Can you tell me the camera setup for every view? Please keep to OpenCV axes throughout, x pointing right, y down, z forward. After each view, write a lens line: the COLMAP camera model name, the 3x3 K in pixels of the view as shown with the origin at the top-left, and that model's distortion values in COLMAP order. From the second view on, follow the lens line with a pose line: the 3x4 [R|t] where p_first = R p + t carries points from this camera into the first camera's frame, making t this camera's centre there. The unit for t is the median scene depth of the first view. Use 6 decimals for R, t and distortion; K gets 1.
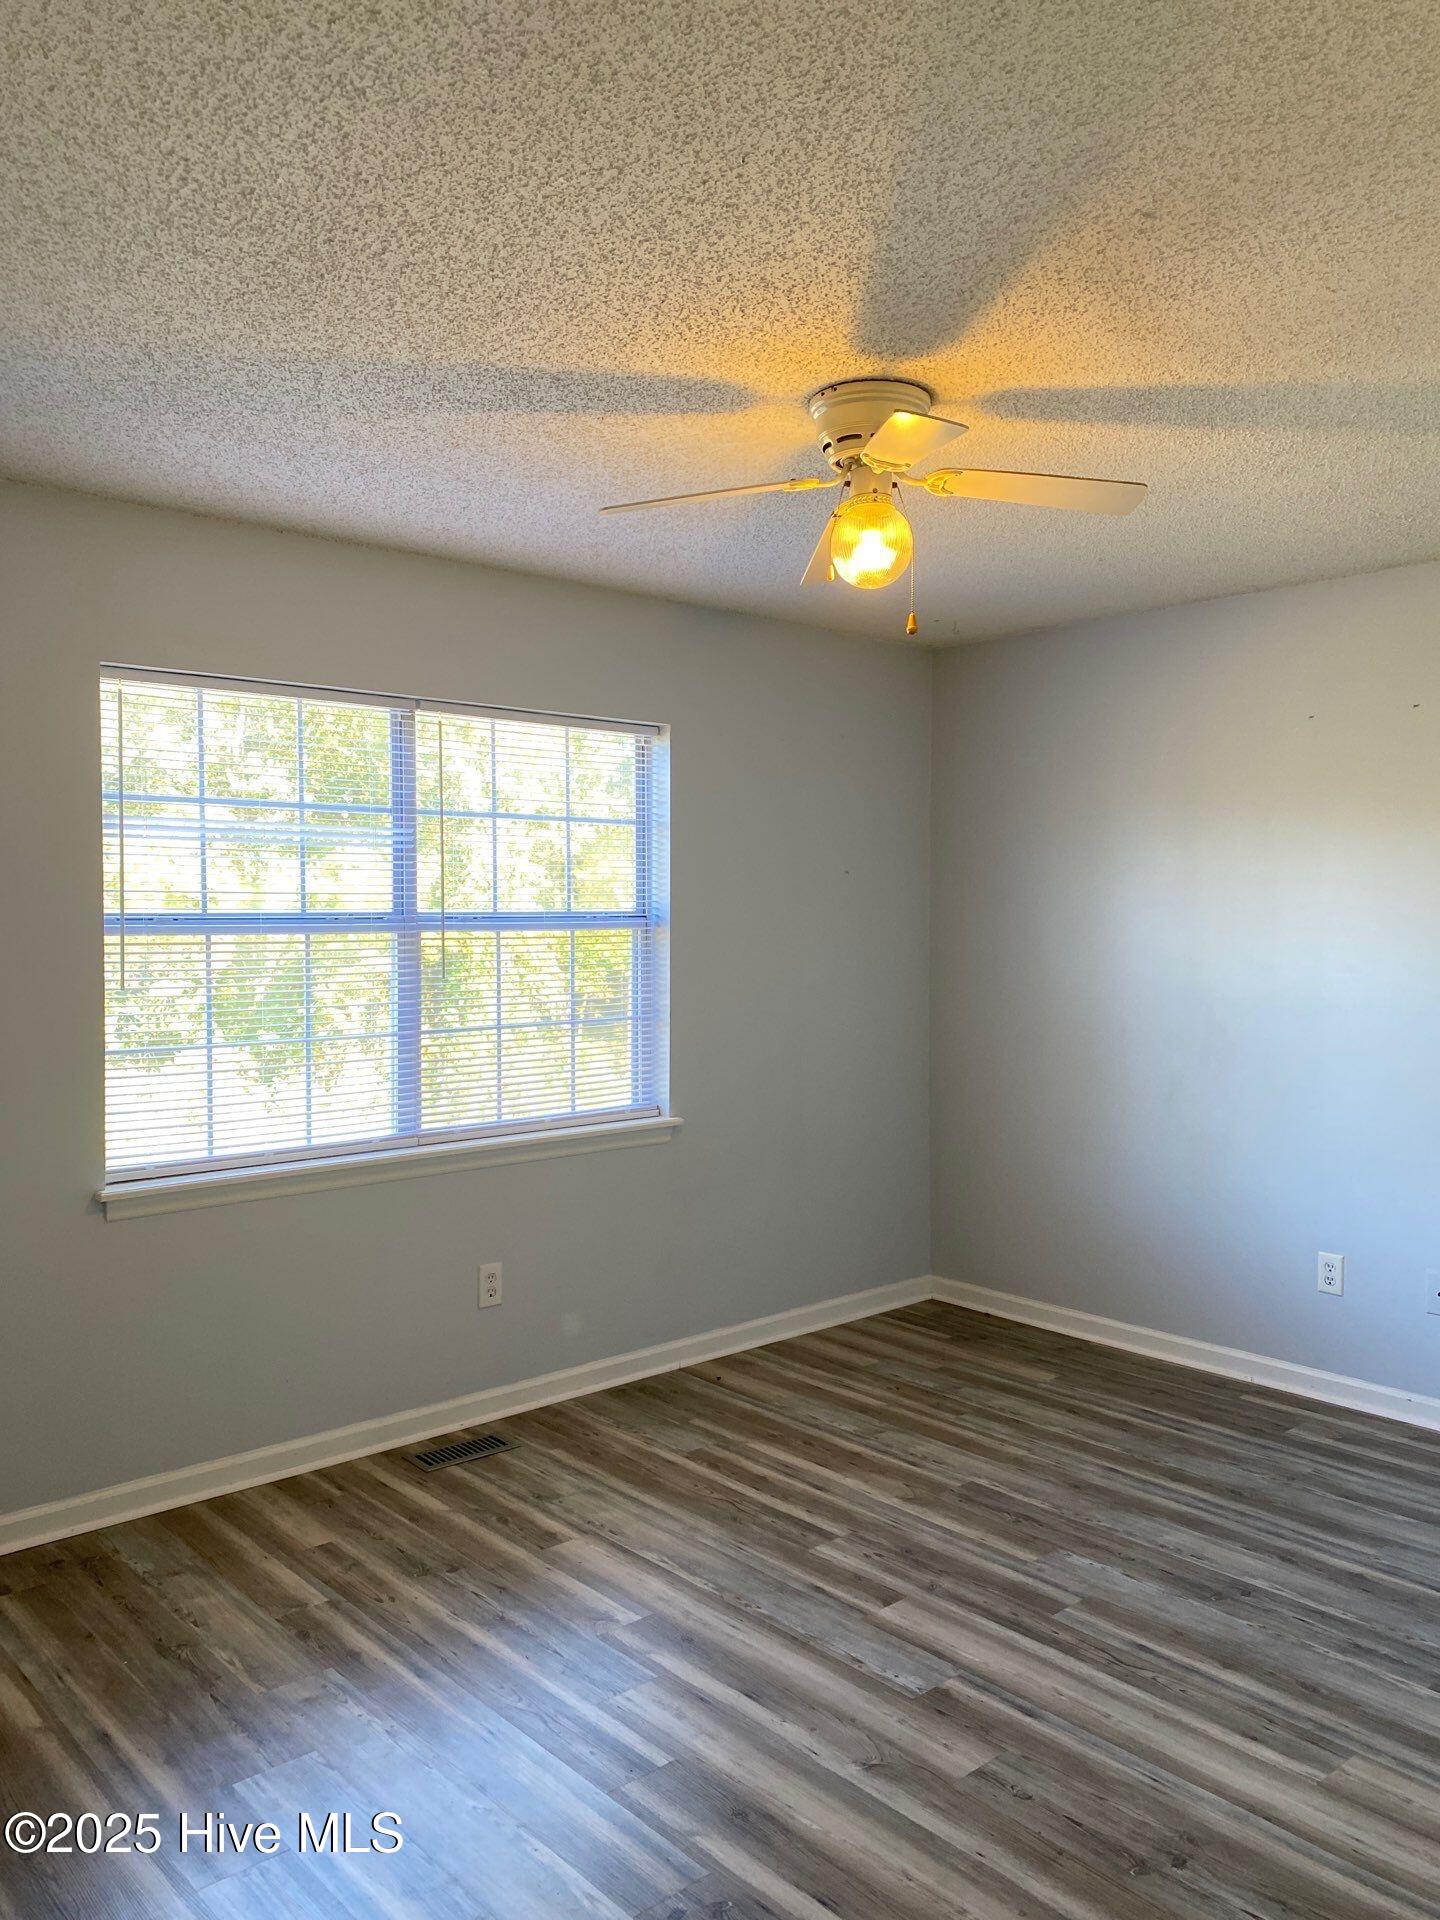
lens RADIAL K [[1457.5, 0, 740.7], [0, 1457.5, 954.4], [0, 0, 1]] dist [0.018252, -0.002107]
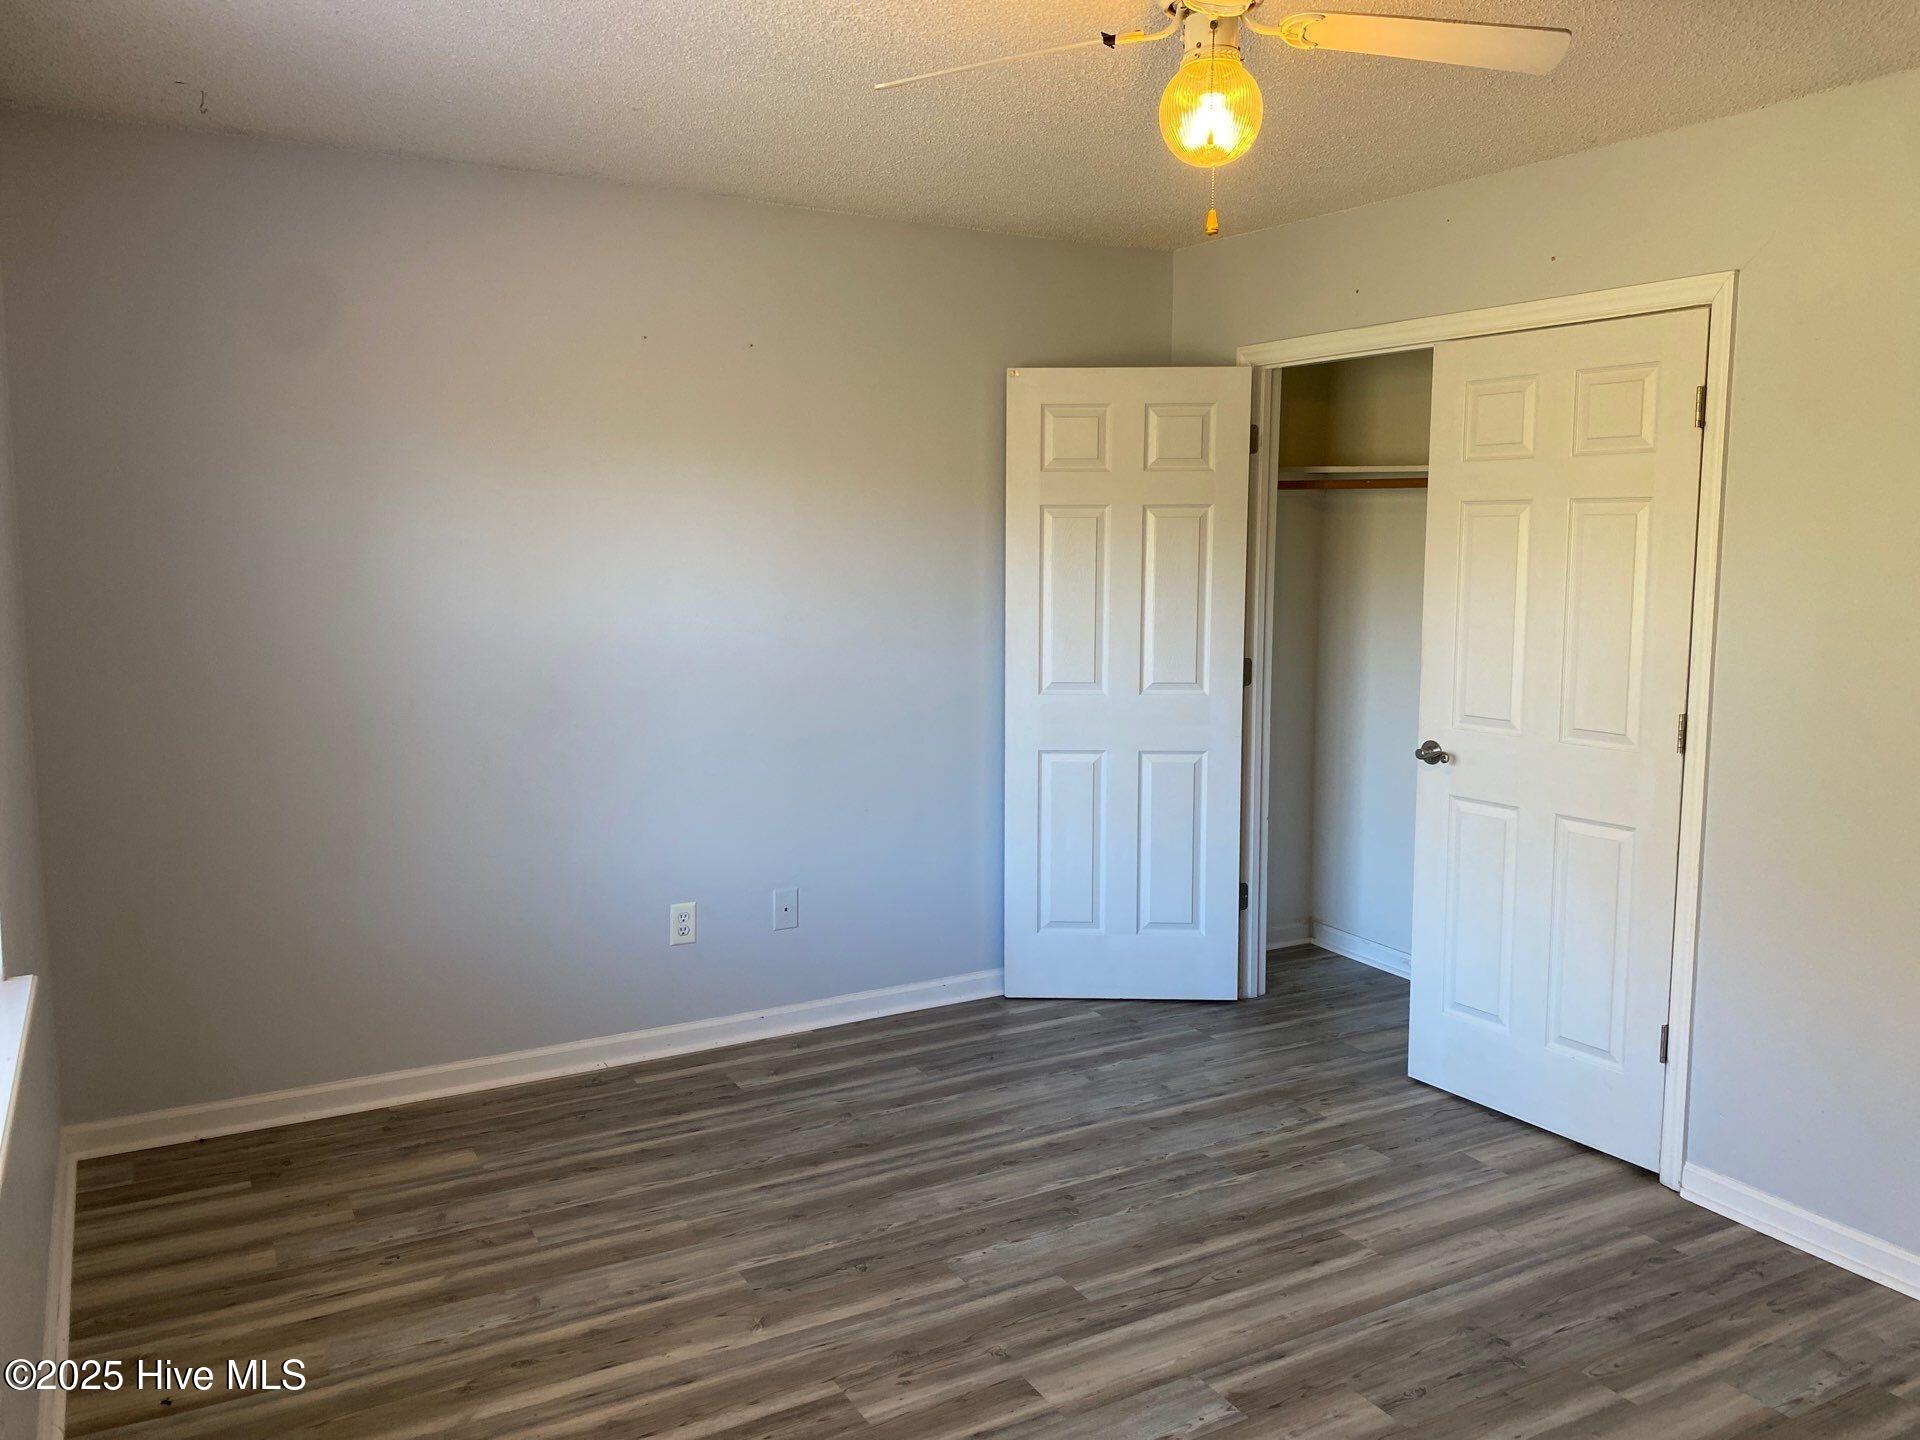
lens RADIAL K [[1457.5, 0, 974.7], [0, 1457.5, 733.7], [0, 0, 1]] dist [0.018252, -0.002107]
pose [[0.219384, -0.133722, 0.966431, -0.562533], [0.022506, 0.990993, 0.132012, -0.035550], [-0.975379, -0.007211, 0.220418, 0.717026]]
